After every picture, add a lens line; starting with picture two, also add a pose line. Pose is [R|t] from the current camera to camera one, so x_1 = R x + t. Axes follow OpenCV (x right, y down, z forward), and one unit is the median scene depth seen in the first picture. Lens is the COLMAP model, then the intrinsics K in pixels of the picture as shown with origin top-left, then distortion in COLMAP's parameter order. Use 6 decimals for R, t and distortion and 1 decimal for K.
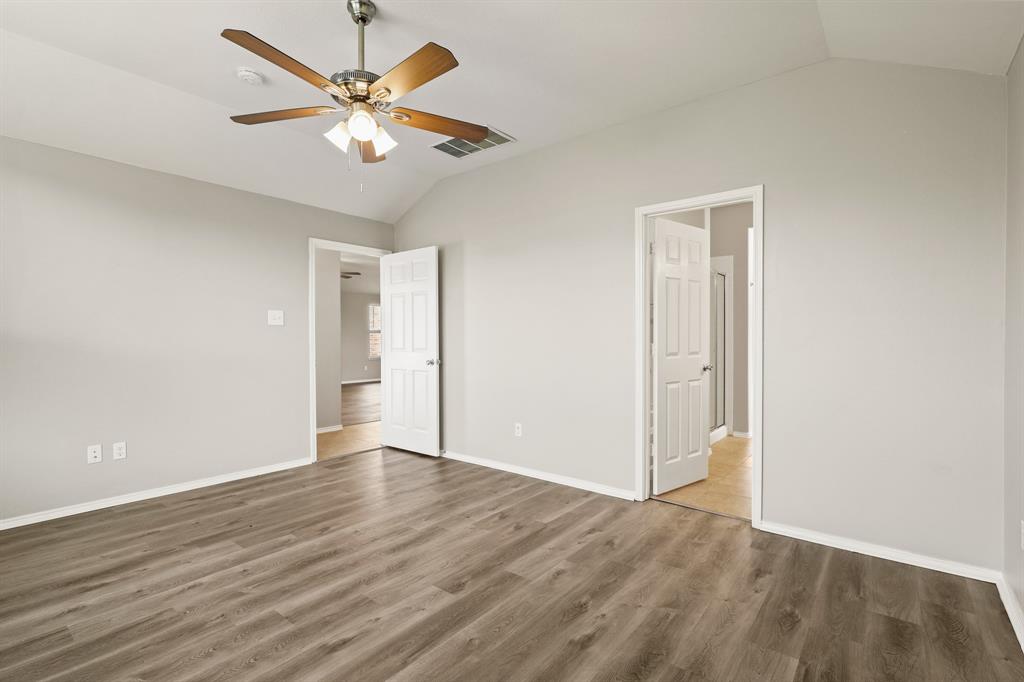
lens RADIAL K [[480.0, 0, 512.0], [0, 480.0, 341.0], [0, 0, 1]] dist [-0.000745, -0.000027]
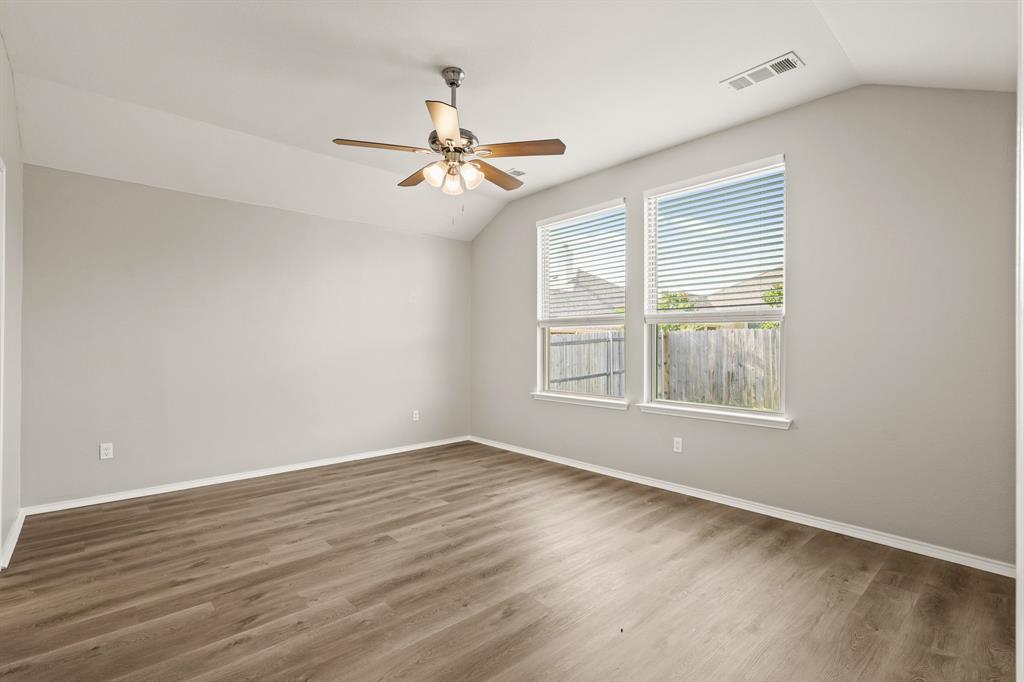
lens RADIAL K [[480.0, 0, 512.0], [0, 480.0, 341.0], [0, 0, 1]] dist [-0.000745, -0.000027]
pose [[-0.987636, -0.000078, 0.156766, -0.595755], [-0.000093, 1.000000, -0.000089, -0.012433], [-0.156766, -0.000103, -0.987636, 2.003388]]
